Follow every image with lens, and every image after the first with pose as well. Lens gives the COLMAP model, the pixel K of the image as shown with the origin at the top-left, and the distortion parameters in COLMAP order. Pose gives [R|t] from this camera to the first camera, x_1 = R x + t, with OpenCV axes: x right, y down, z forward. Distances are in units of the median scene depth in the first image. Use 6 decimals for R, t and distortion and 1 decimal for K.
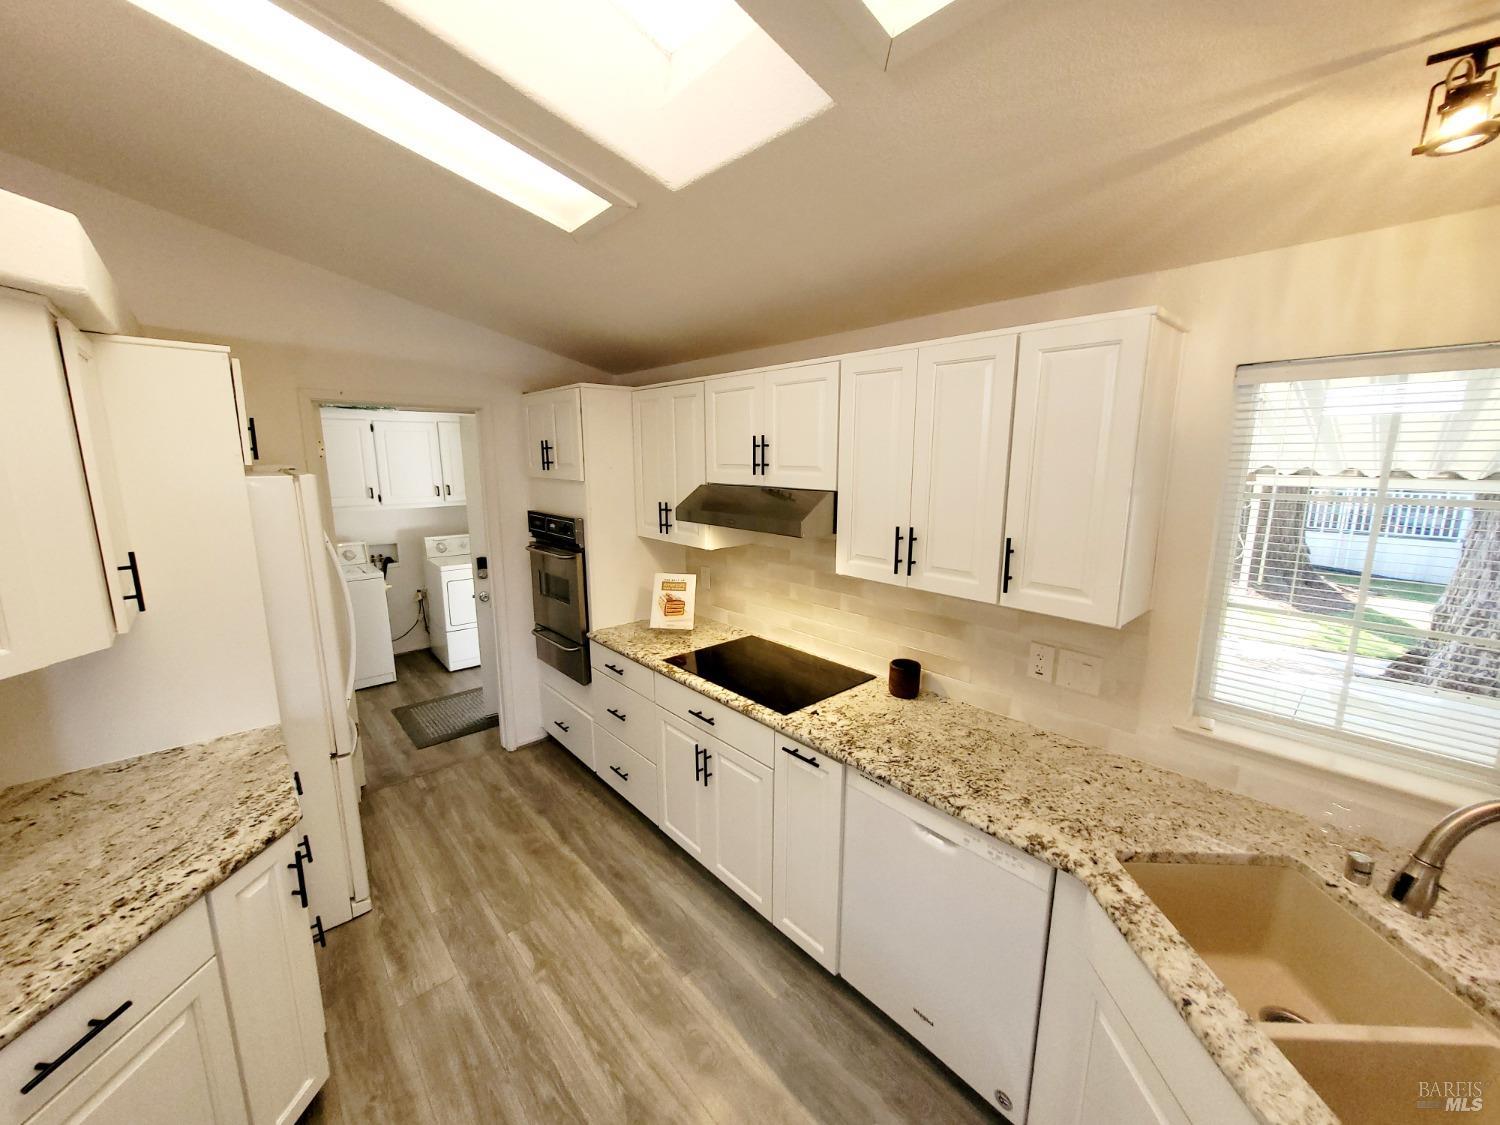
lens RADIAL K [[584.9, 0, 745.4], [0, 584.9, 558.4], [0, 0, 1]] dist [-0.000340, -0.000361]
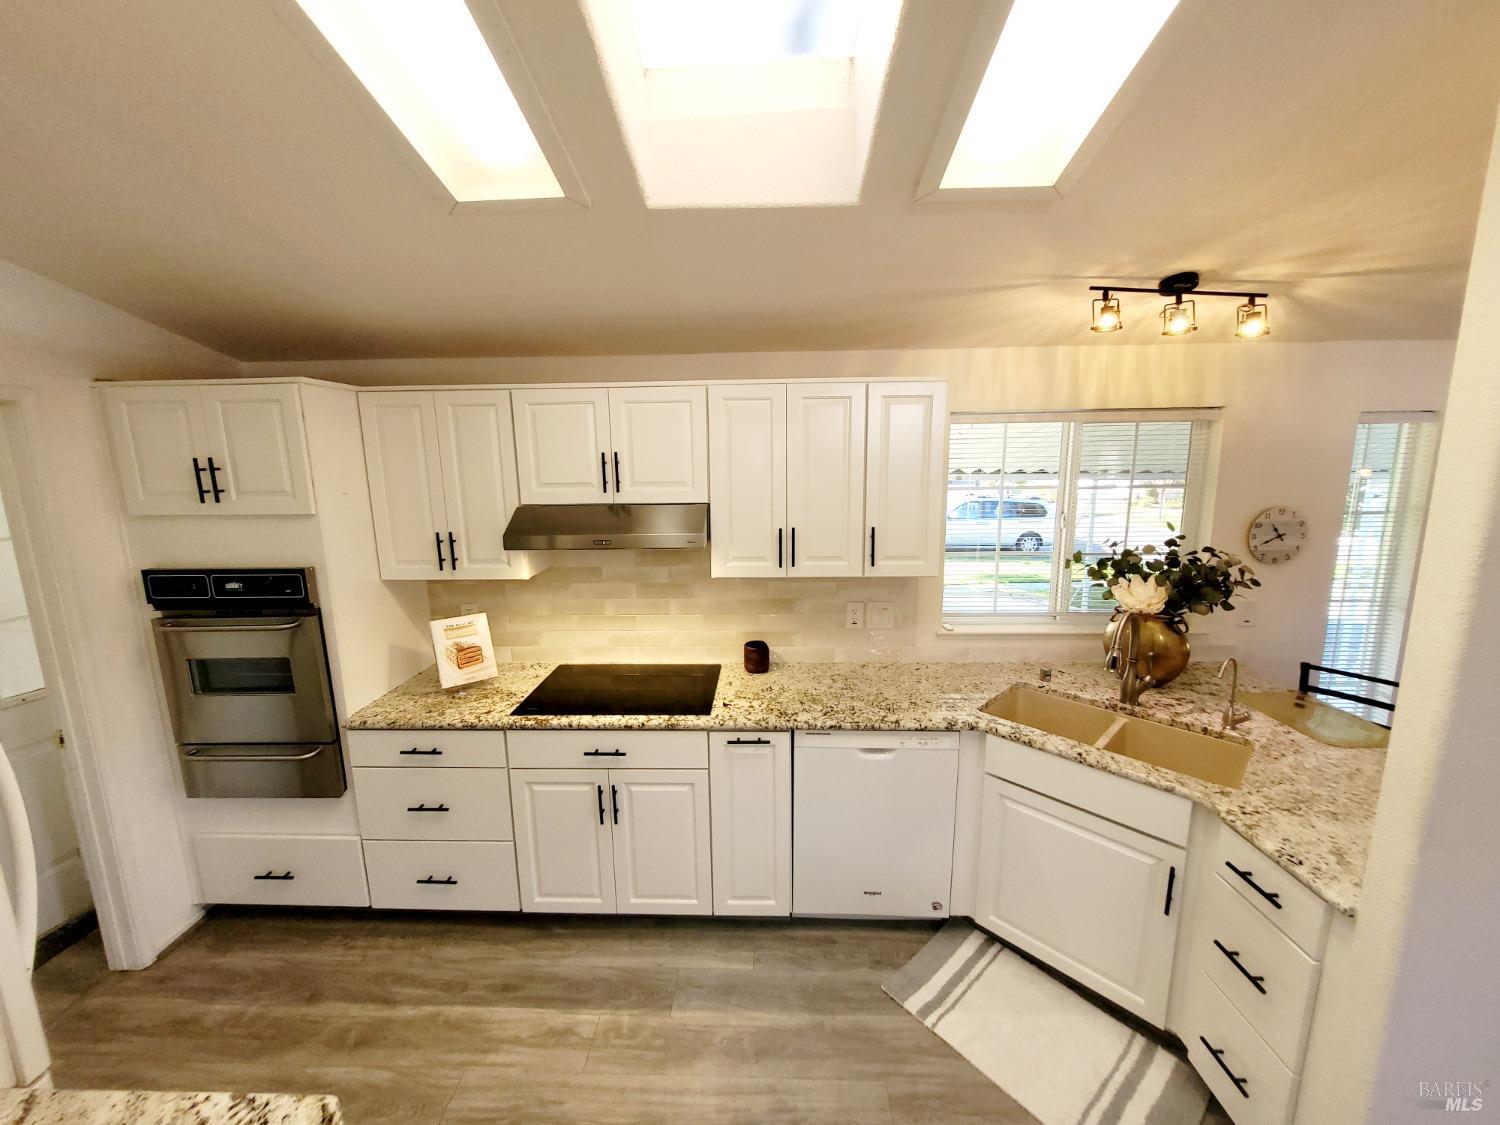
lens RADIAL K [[586.2, 0, 748.0], [0, 586.2, 558.4], [0, 0, 1]] dist [-0.001884, -0.000516]
pose [[0.693111, -0.133418, 0.708376, -0.527893], [0.140405, 0.988887, 0.048871, -0.049383], [-0.707025, 0.065587, 0.704141, 0.157713]]
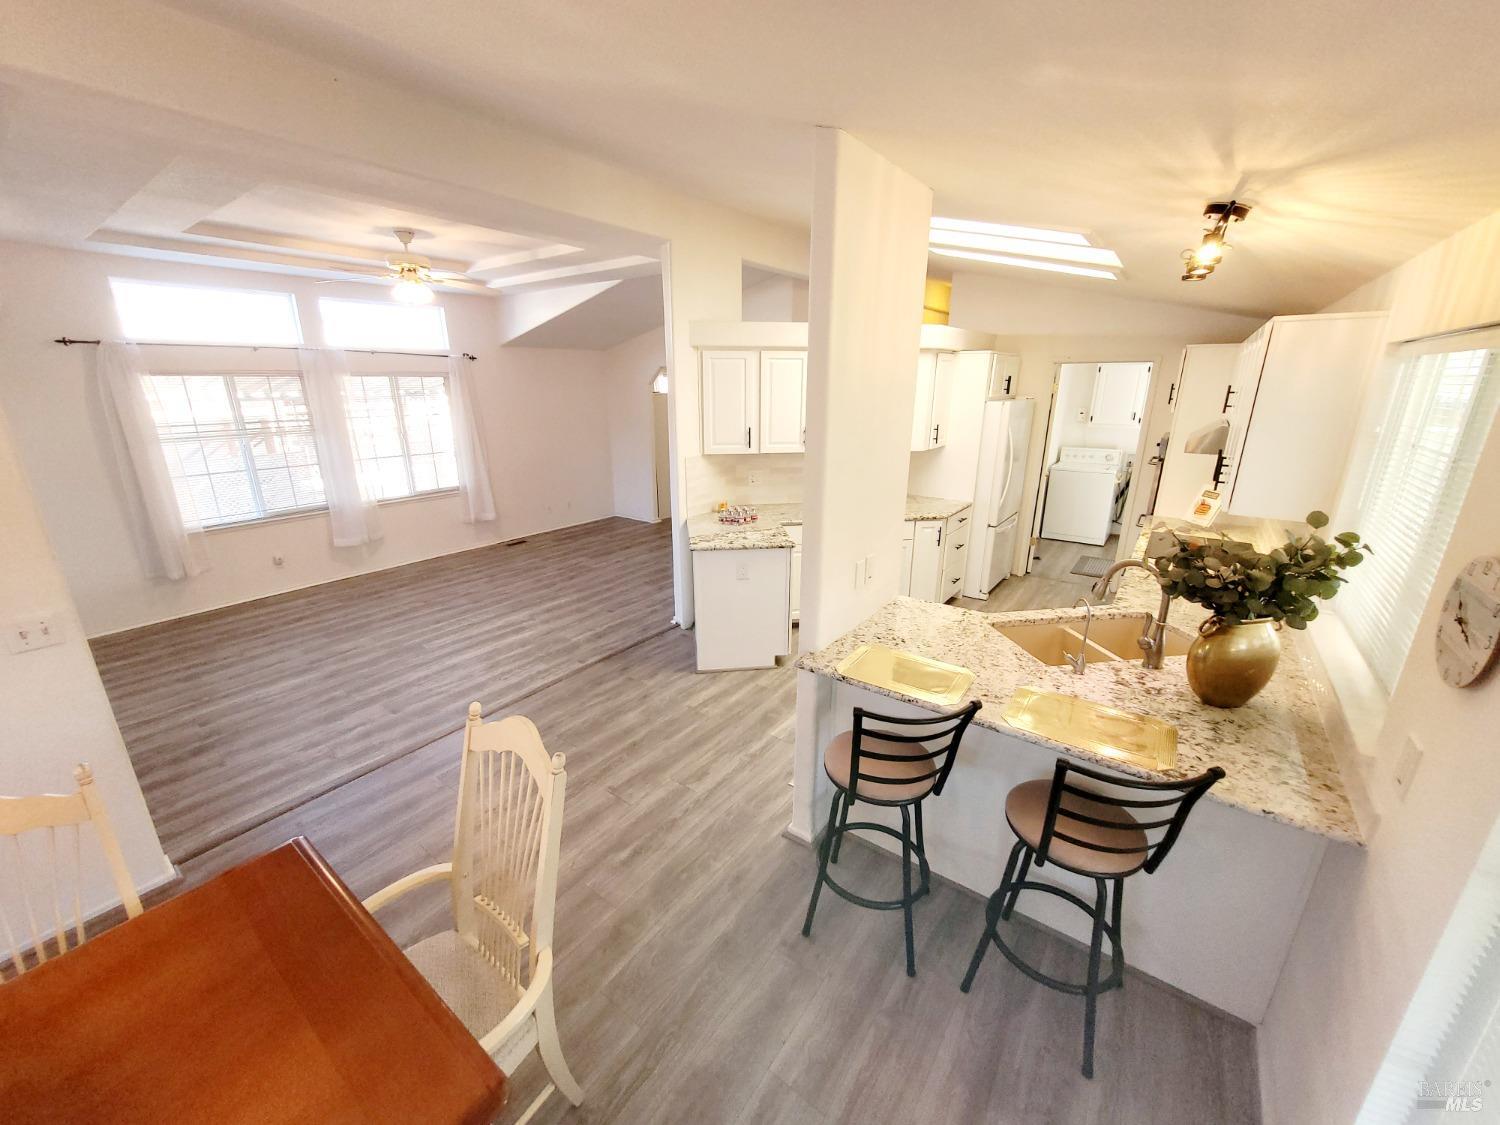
lens RADIAL K [[584.9, 0, 745.4], [0, 584.9, 558.4], [0, 0, 1]] dist [-0.000340, -0.000361]
pose [[0.204108, 0.288628, -0.935432, 1.244116], [-0.173072, 0.951136, 0.255710, 0.032360], [0.963528, 0.109704, 0.244087, -0.457686]]
